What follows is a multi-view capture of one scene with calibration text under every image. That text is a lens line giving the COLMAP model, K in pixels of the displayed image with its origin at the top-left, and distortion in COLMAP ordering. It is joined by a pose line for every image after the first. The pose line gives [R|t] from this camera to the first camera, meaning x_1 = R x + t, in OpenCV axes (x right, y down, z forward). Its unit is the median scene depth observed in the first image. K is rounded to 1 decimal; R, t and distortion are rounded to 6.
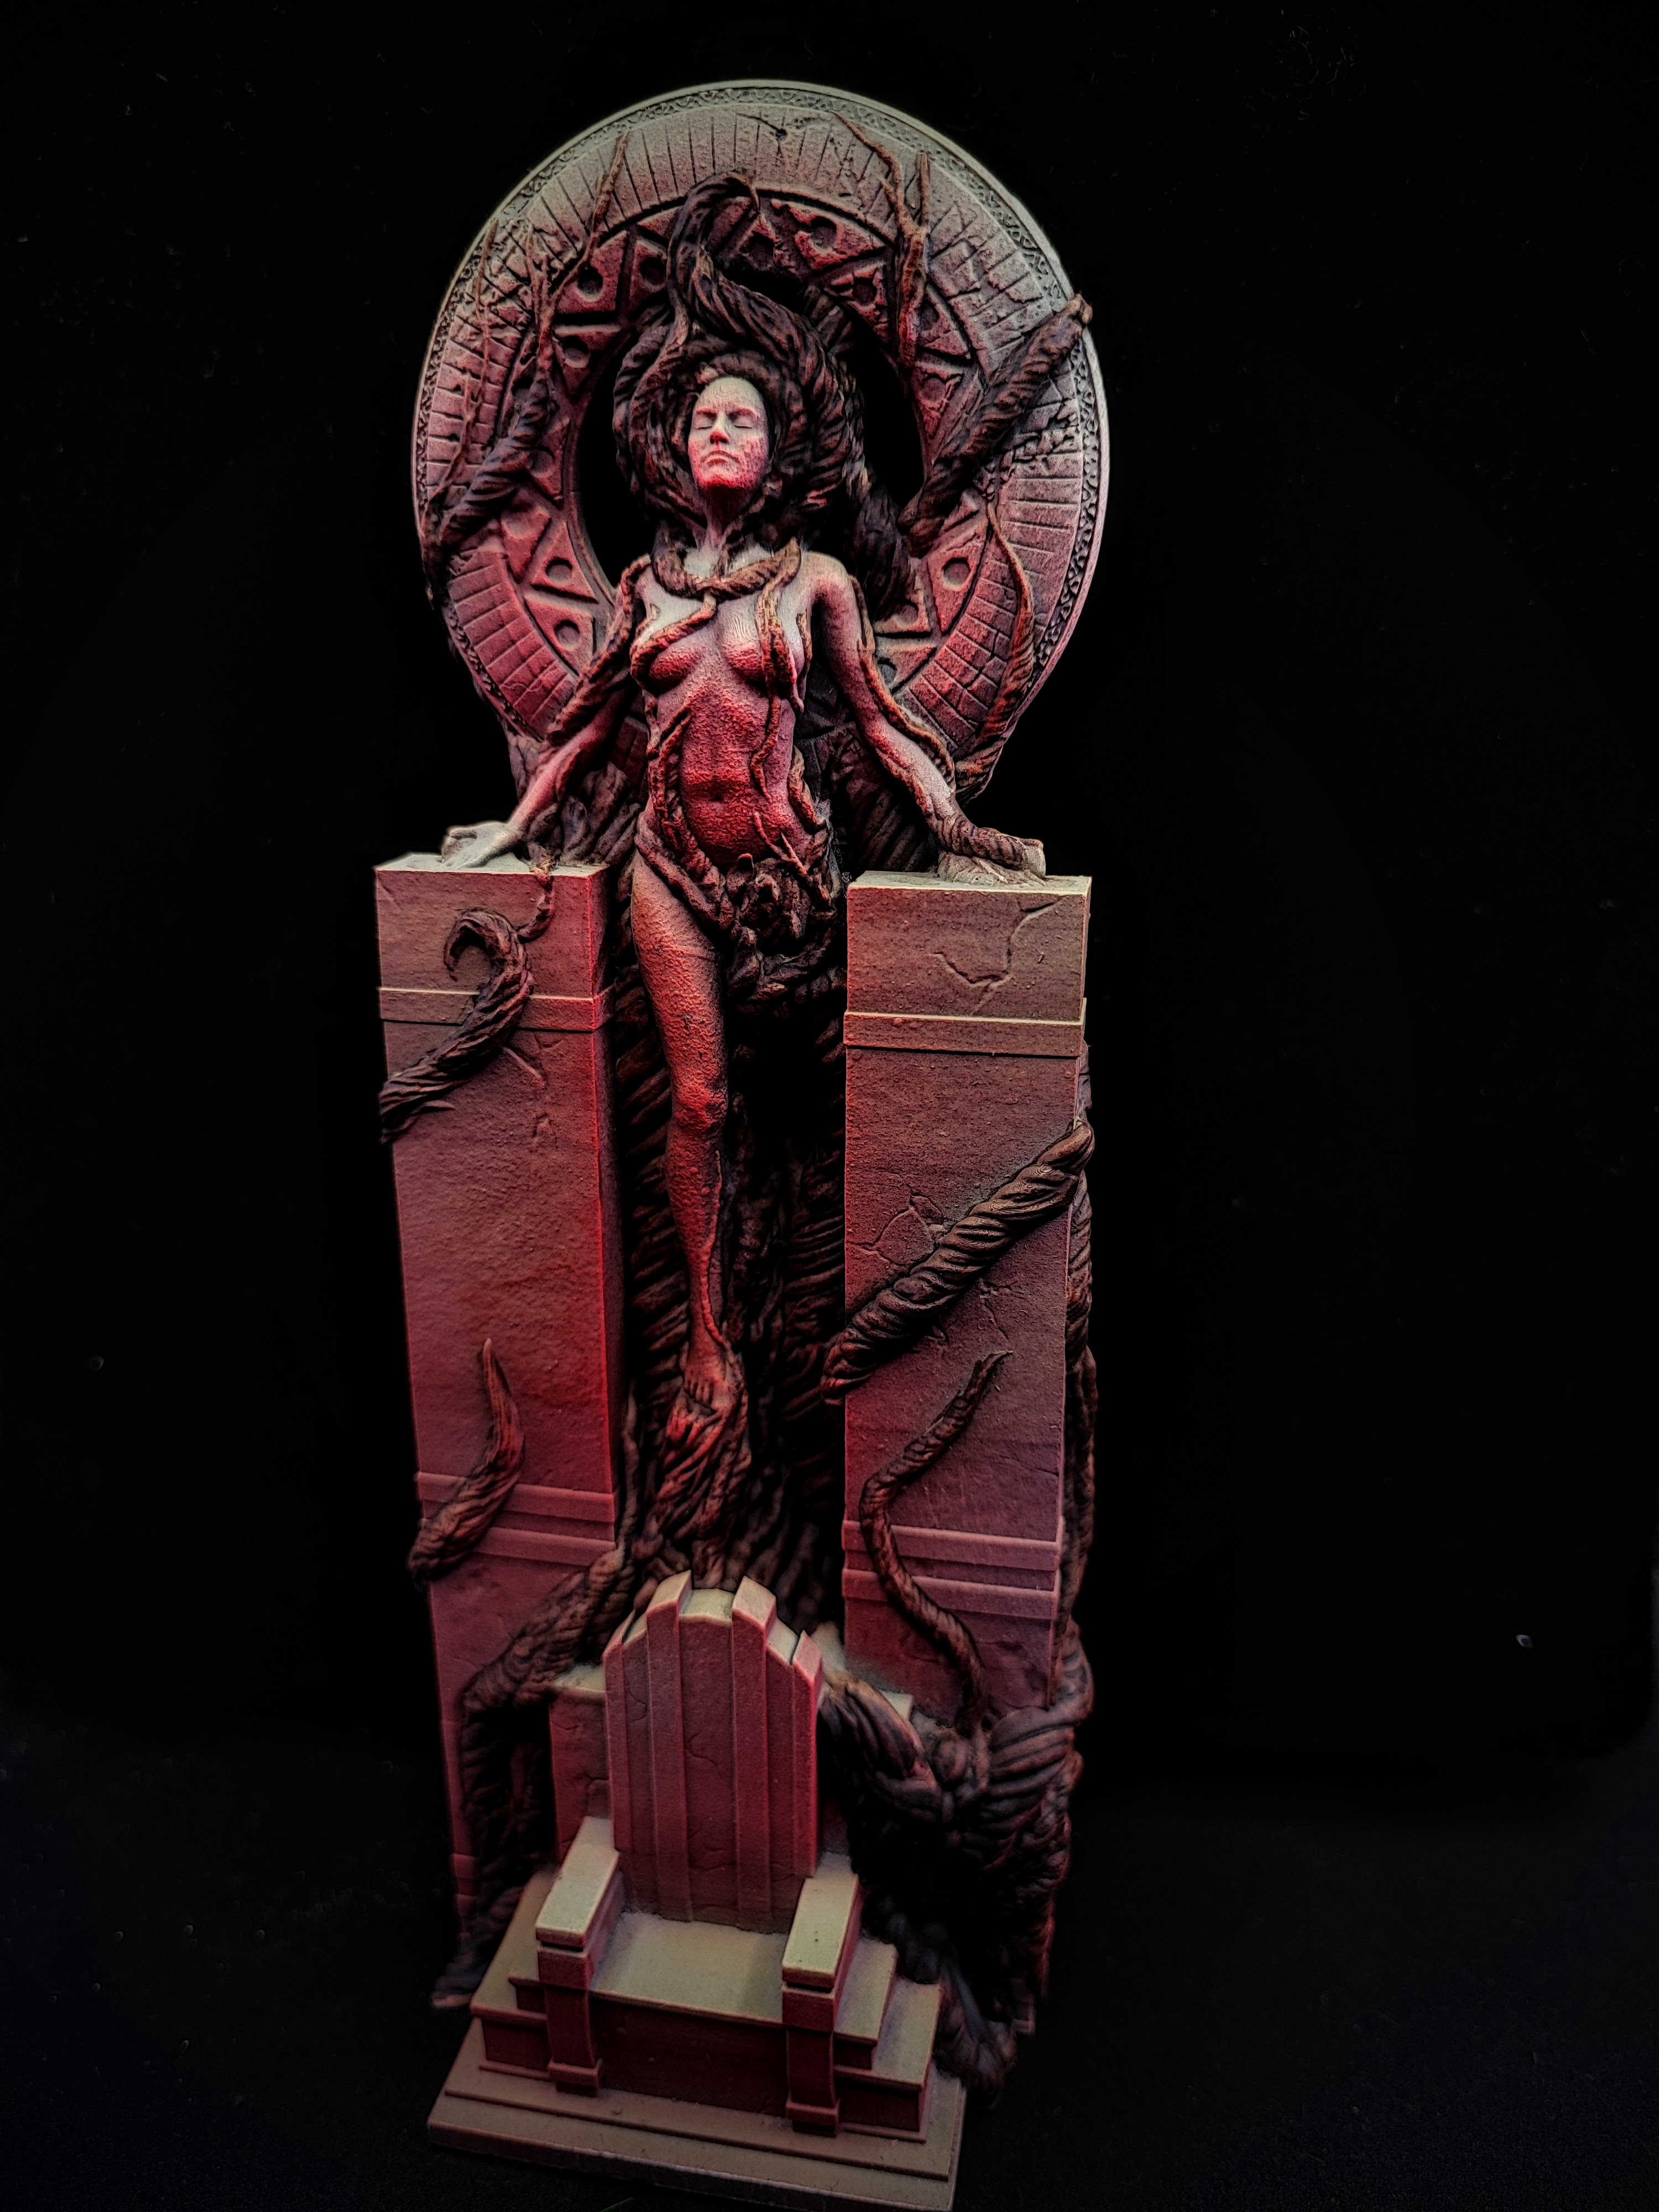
lens RADIAL K [[1674.0, 0, 825.0], [0, 1674.0, 1122.7], [0, 0, 1]] dist [-0.147247, 0.204343]
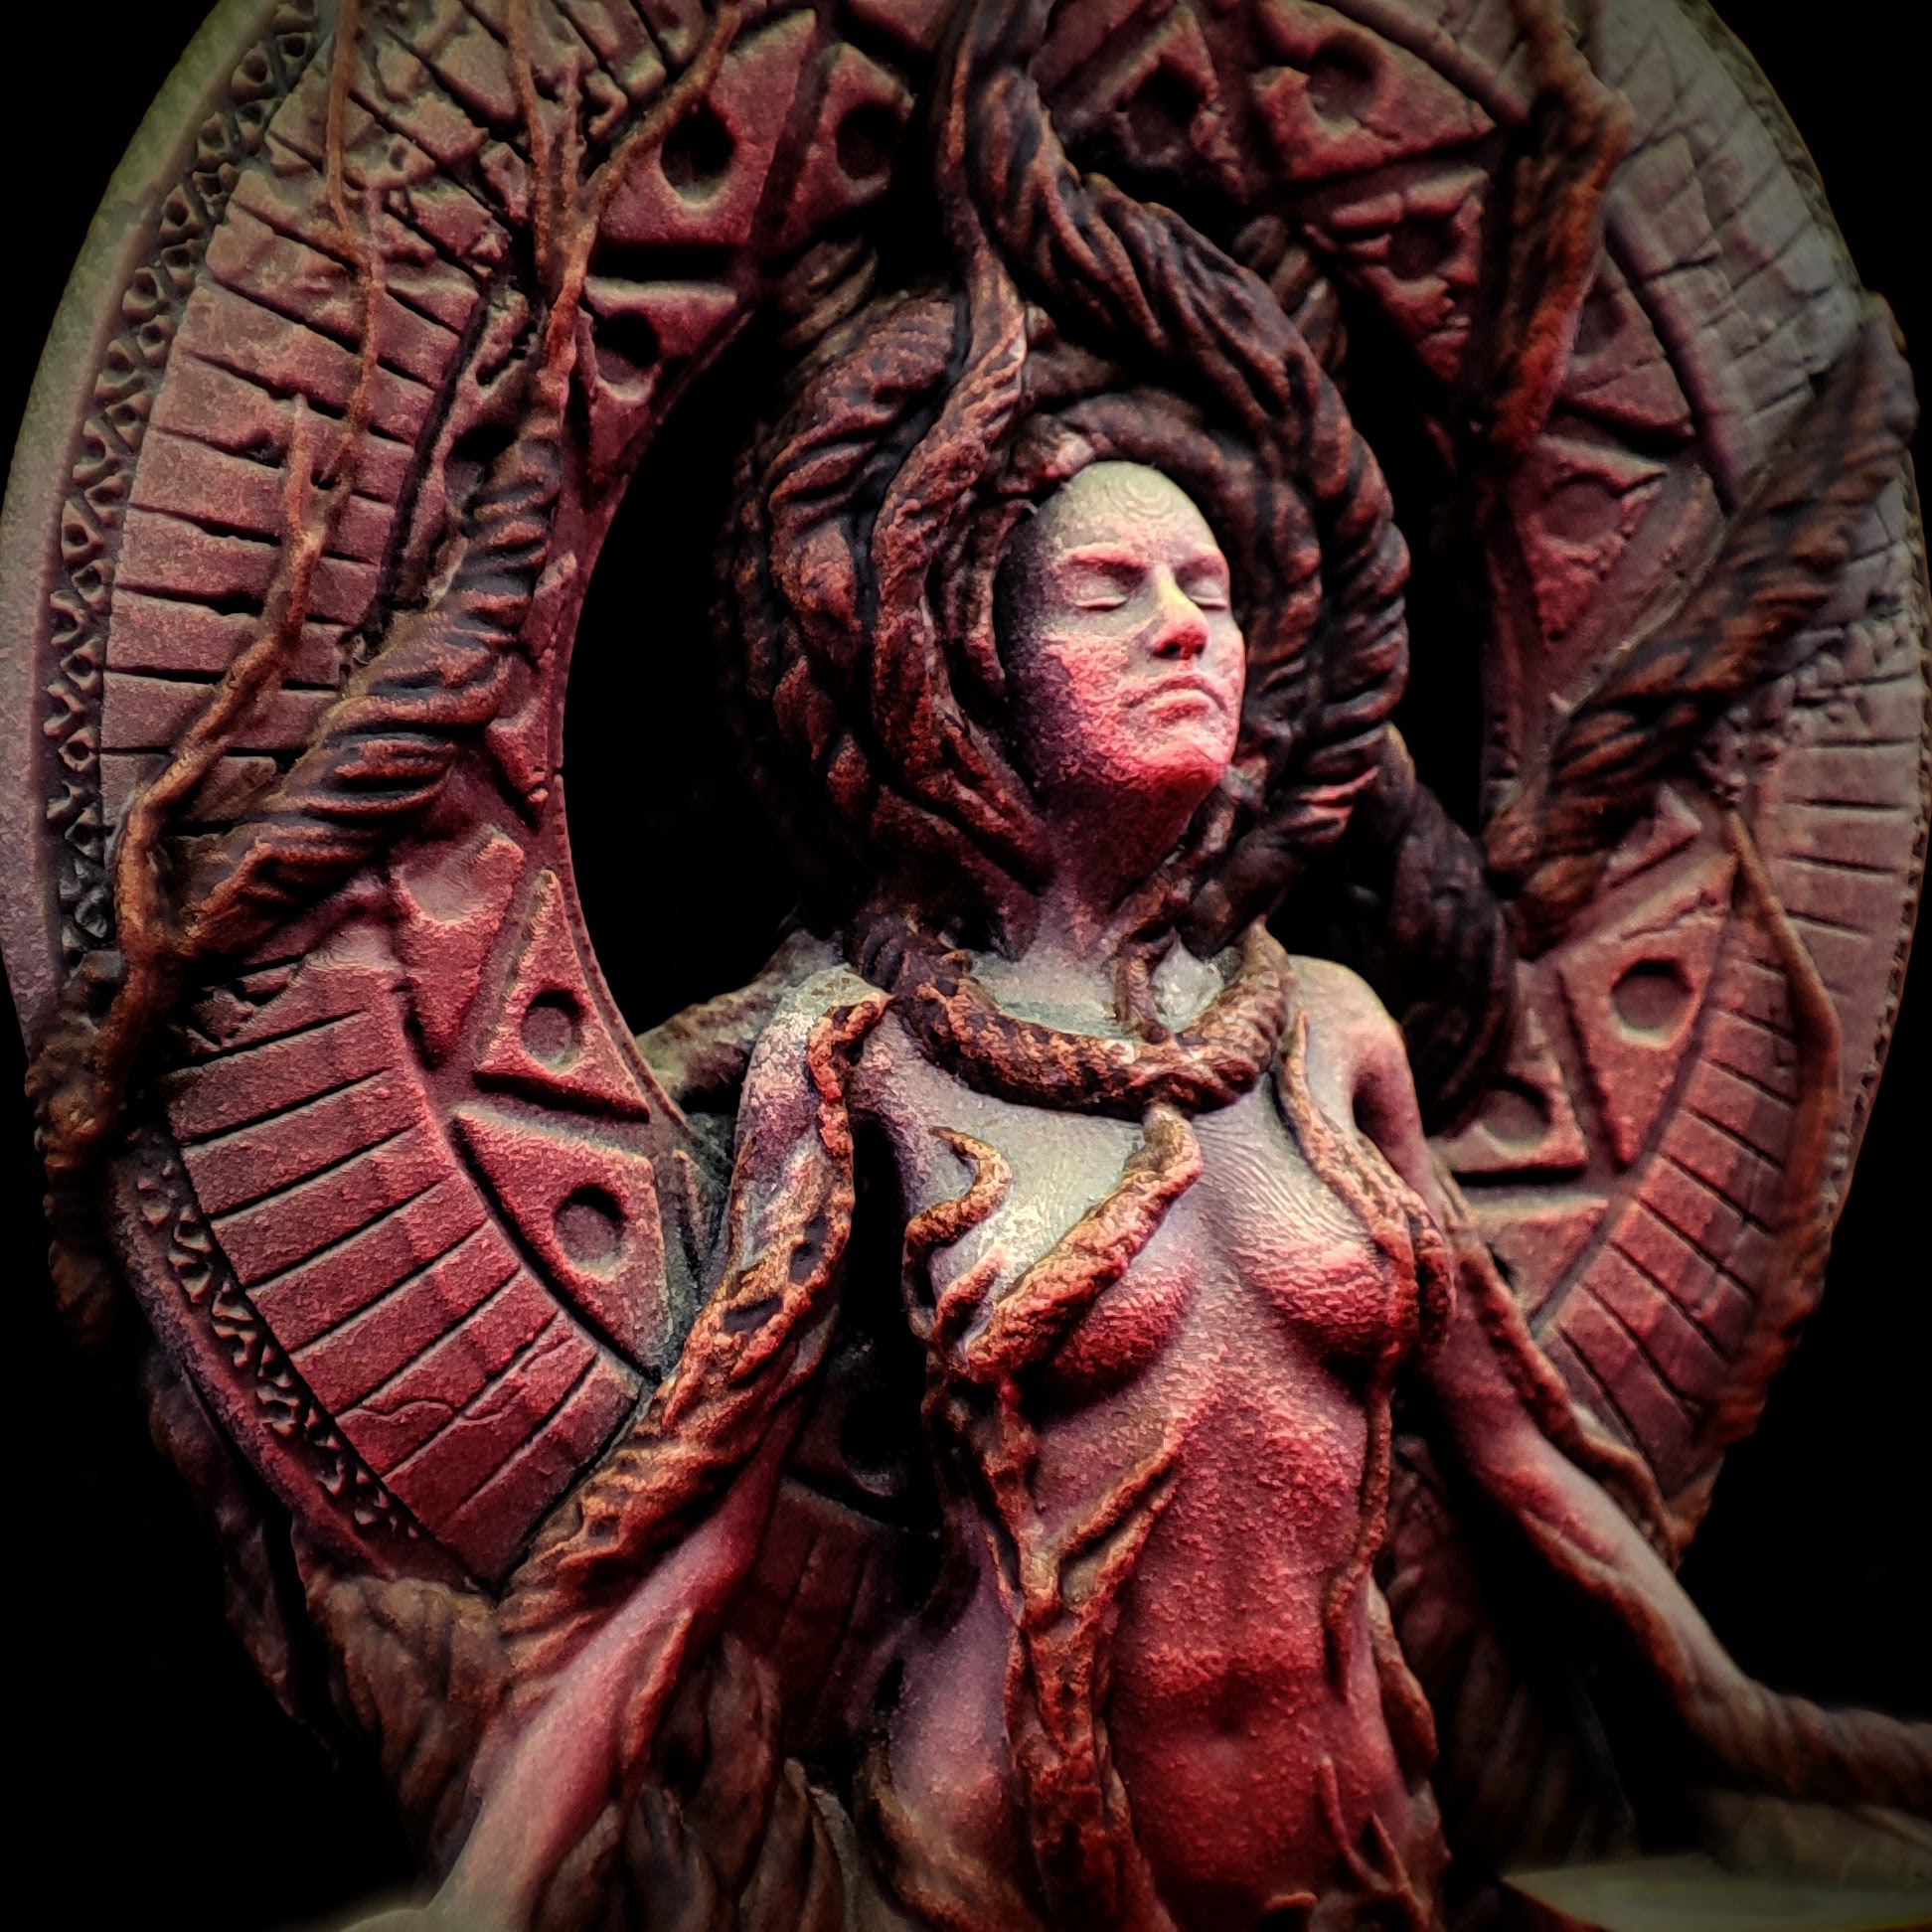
lens RADIAL K [[3877.4, 0, 1005.6], [0, 3877.4, 972.1], [0, 0, 1]] dist [0.229015, 0.709079]
pose [[0.841275, -0.032742, 0.539615, -0.500888], [0.175996, 0.960376, -0.216111, -0.181324], [-0.511157, 0.276779, 0.813702, 0.380192]]
